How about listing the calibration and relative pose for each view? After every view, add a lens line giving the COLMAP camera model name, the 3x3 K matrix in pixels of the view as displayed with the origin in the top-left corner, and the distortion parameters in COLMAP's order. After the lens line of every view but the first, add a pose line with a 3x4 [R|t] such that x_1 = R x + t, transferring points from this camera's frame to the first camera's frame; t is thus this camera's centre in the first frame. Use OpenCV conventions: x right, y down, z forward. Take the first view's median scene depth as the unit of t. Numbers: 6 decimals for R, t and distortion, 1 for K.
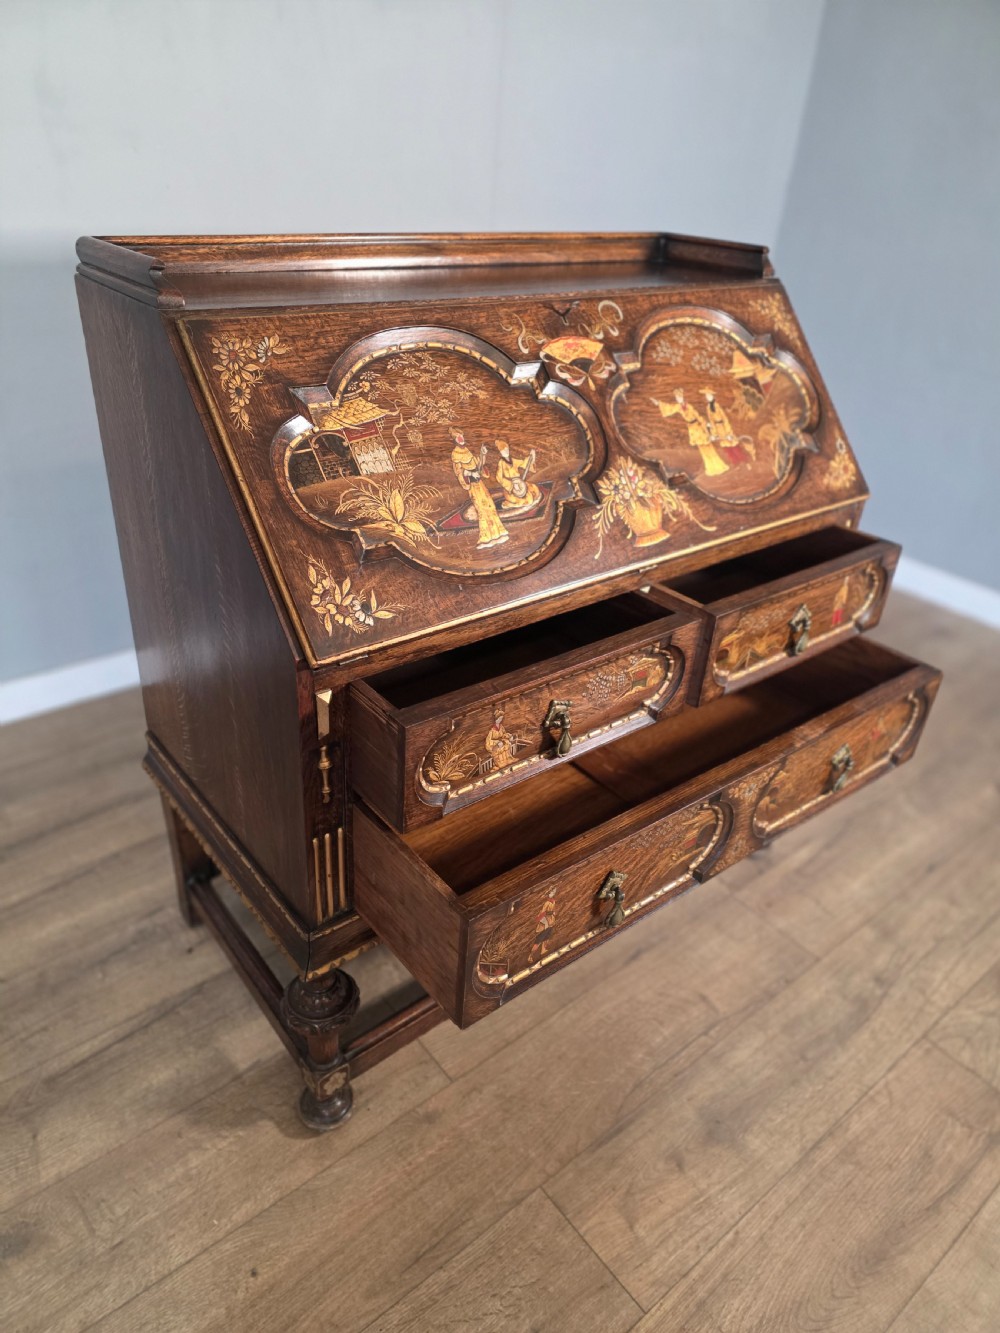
lens RADIAL K [[900.2, 0, 497.6], [0, 900.2, 678.6], [0, 0, 1]] dist [0.066545, -0.064431]
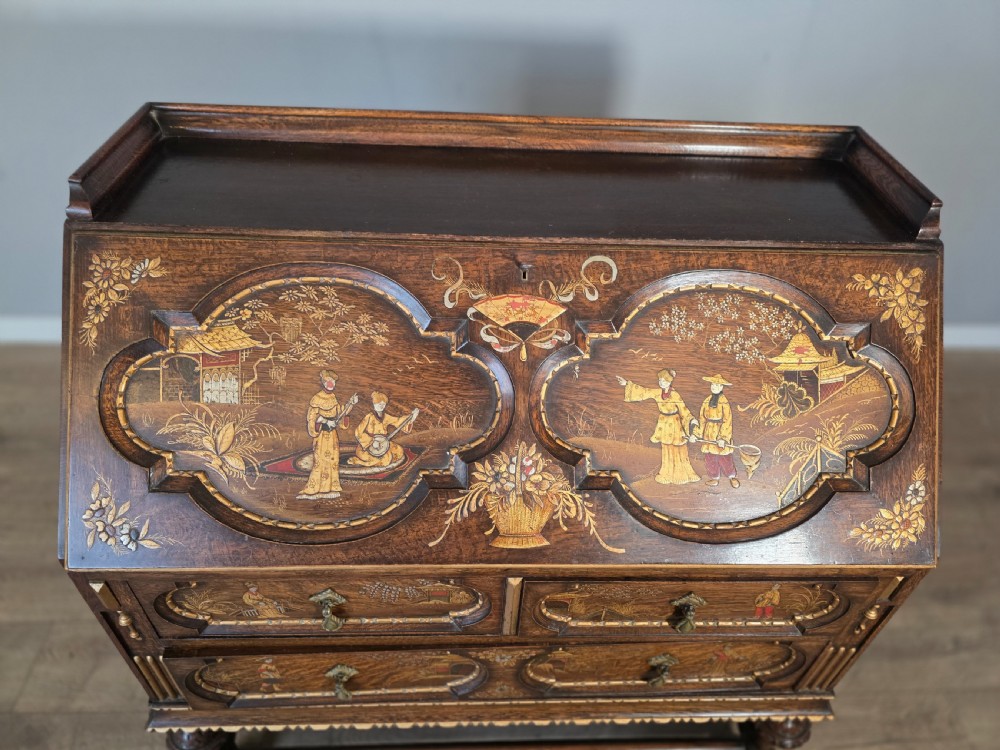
lens RADIAL K [[674.8, 0, 506.9], [0, 674.8, 362.3], [0, 0, 1]] dist [0.067513, -0.072649]
pose [[0.802212, 0.376313, -0.463513, 0.396463], [-0.306287, 0.925803, 0.221536, -0.454447], [0.512488, -0.035751, 0.857950, 0.421717]]
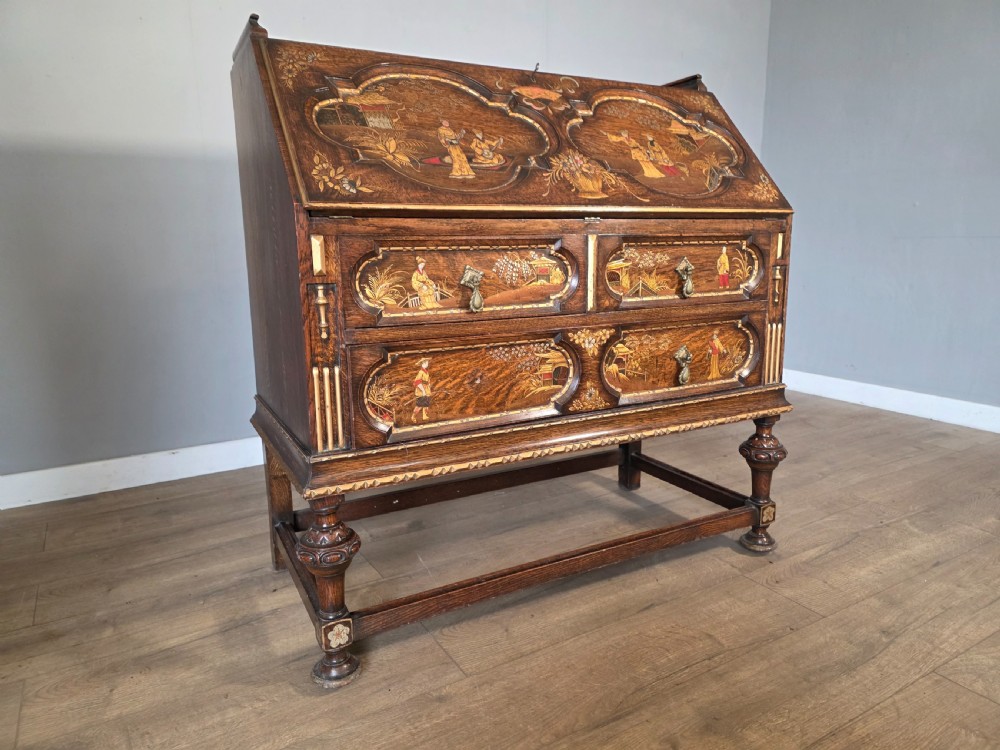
lens RADIAL K [[674.8, 0, 502.1], [0, 674.8, 371.6], [0, 0, 1]] dist [0.067513, -0.072649]
pose [[0.979711, -0.040573, -0.196265, 0.223825], [-0.030669, 0.937407, -0.346883, 0.444423], [0.198055, 0.345864, 0.917144, 0.126692]]
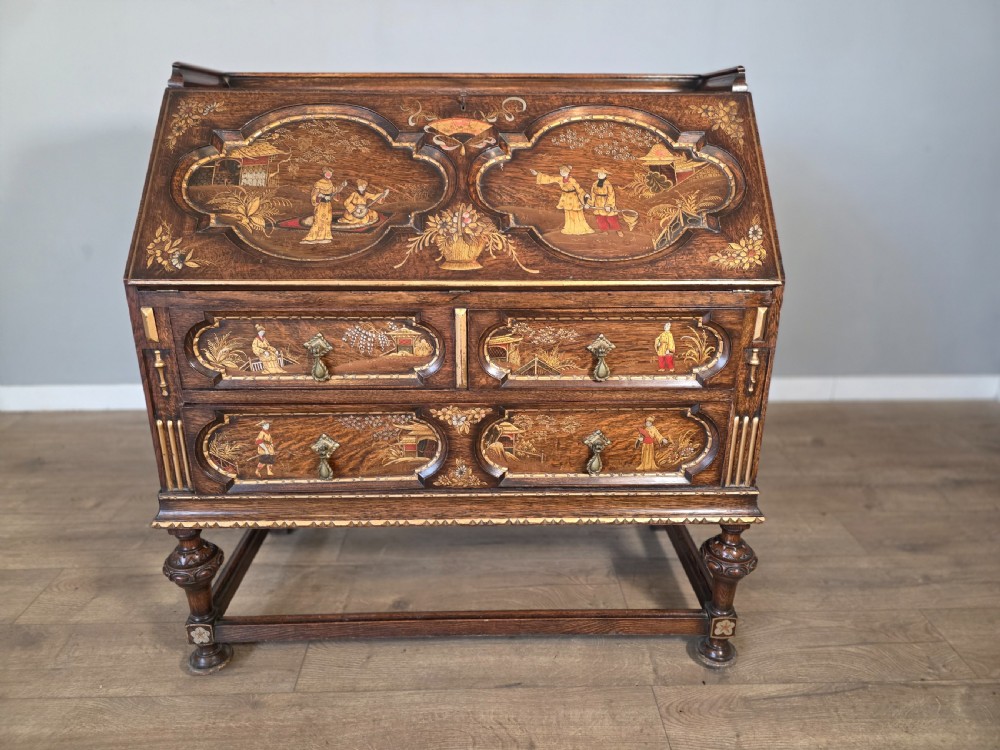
lens RADIAL K [[674.8, 0, 501.4], [0, 674.8, 365.2], [0, 0, 1]] dist [0.067513, -0.072649]
pose [[0.792343, 0.150202, -0.591297, 0.752342], [-0.273766, 0.953692, -0.124591, 0.067502], [0.545201, 0.260596, 0.796772, 0.342447]]
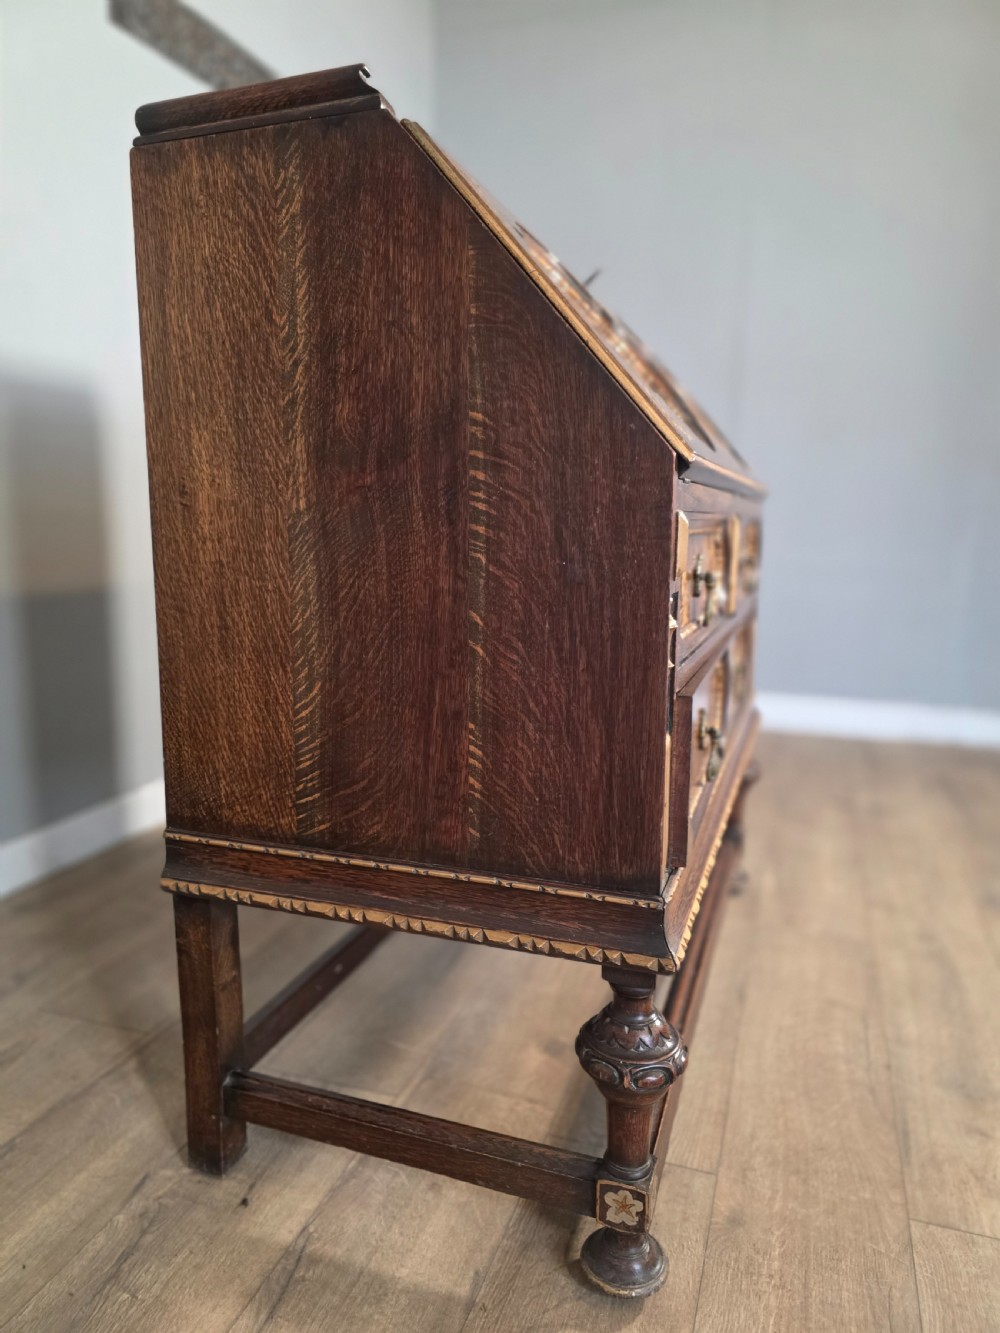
lens RADIAL K [[899.5, 0, 507.1], [0, 899.5, 663.4], [0, 0, 1]] dist [0.067513, -0.072649]
pose [[0.847492, -0.136919, 0.512846, -0.591735], [0.307052, 0.914561, -0.263244, 0.237449], [-0.432986, 0.380567, 0.817124, 0.356983]]
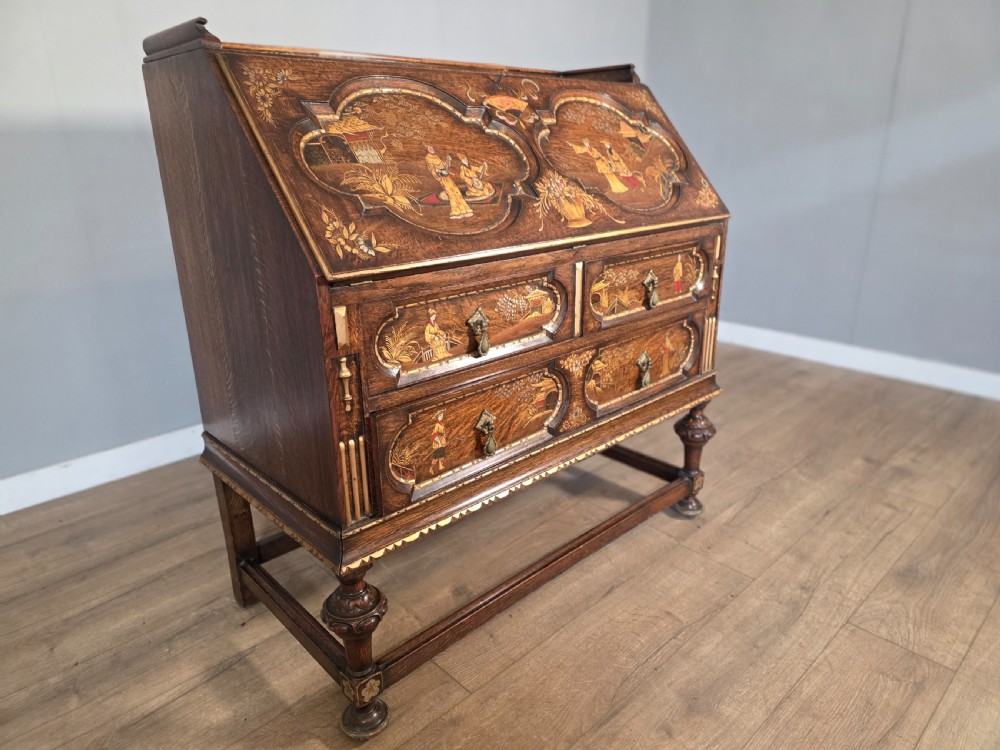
lens RADIAL K [[674.8, 0, 508.6], [0, 674.8, 377.5], [0, 0, 1]] dist [0.067513, -0.072649]
pose [[0.993680, -0.095754, 0.058575, -0.015957], [0.105474, 0.975047, -0.195343, 0.254064], [-0.038409, 0.200287, 0.978984, 0.053835]]
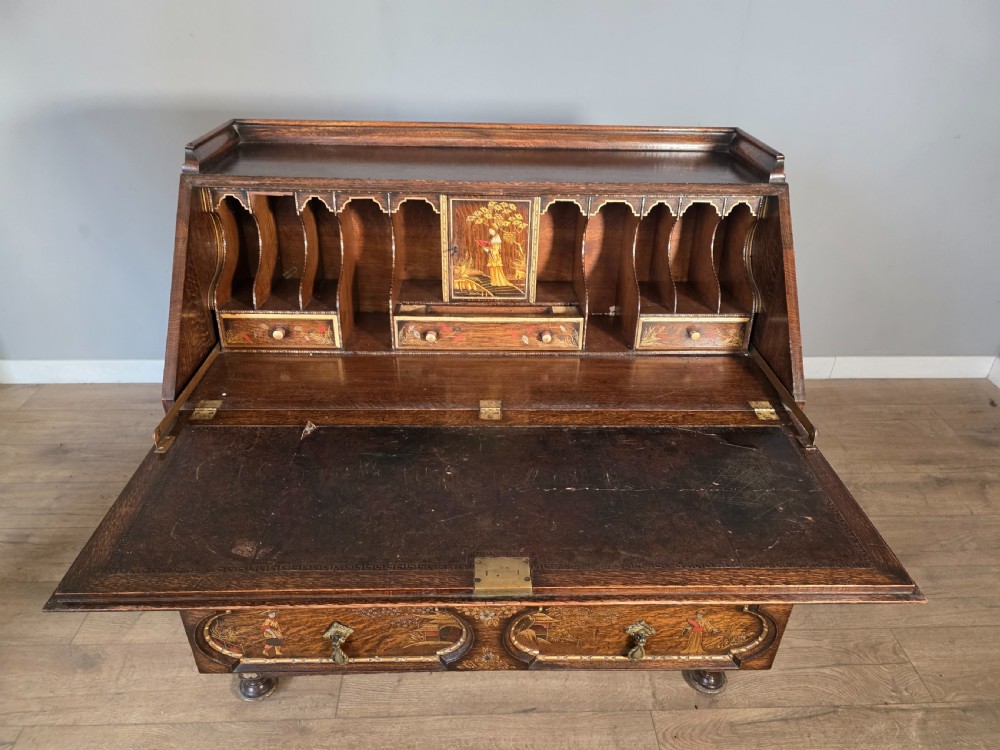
lens RADIAL K [[674.8, 0, 506.6], [0, 674.8, 379.0], [0, 0, 1]] dist [0.067513, -0.072649]
pose [[0.801006, 0.275903, -0.531288, 0.659852], [-0.285112, 0.956171, 0.066695, -0.228044], [0.526404, 0.098054, 0.844562, 0.229827]]
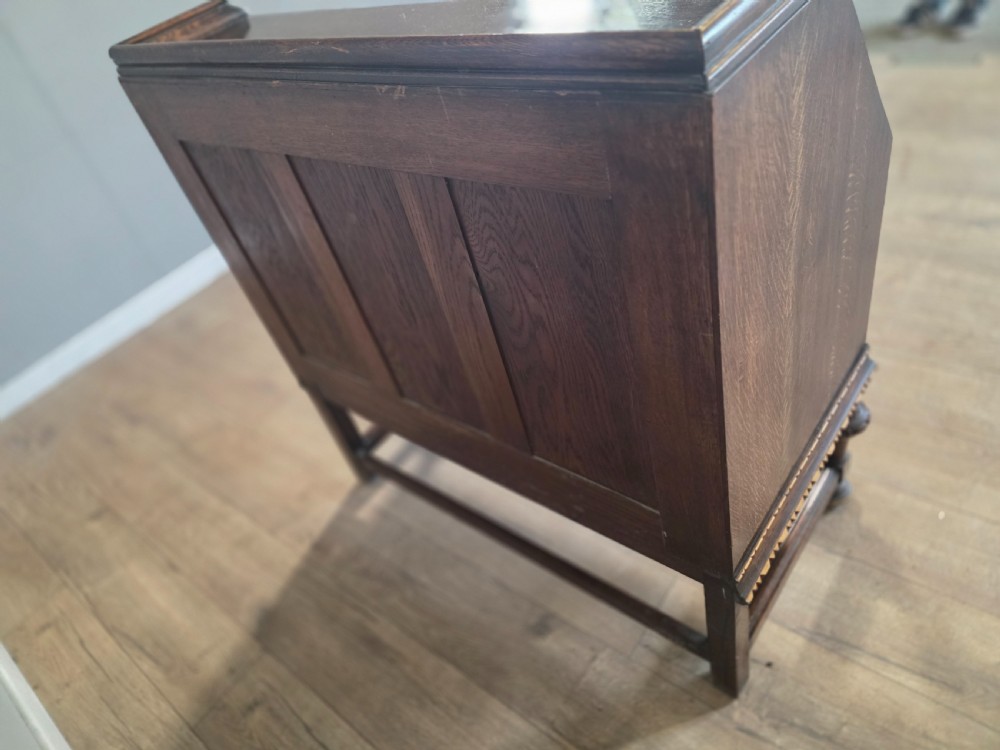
lens RADIAL K [[674.8, 0, 480.3], [0, 674.8, 364.8], [0, 0, 1]] dist [0.067513, -0.072649]
pose [[-0.207843, -0.633837, 0.745018, -0.818561], [0.693168, 0.441956, 0.569380, -0.662270], [-0.690159, 0.634764, 0.347498, 0.964130]]
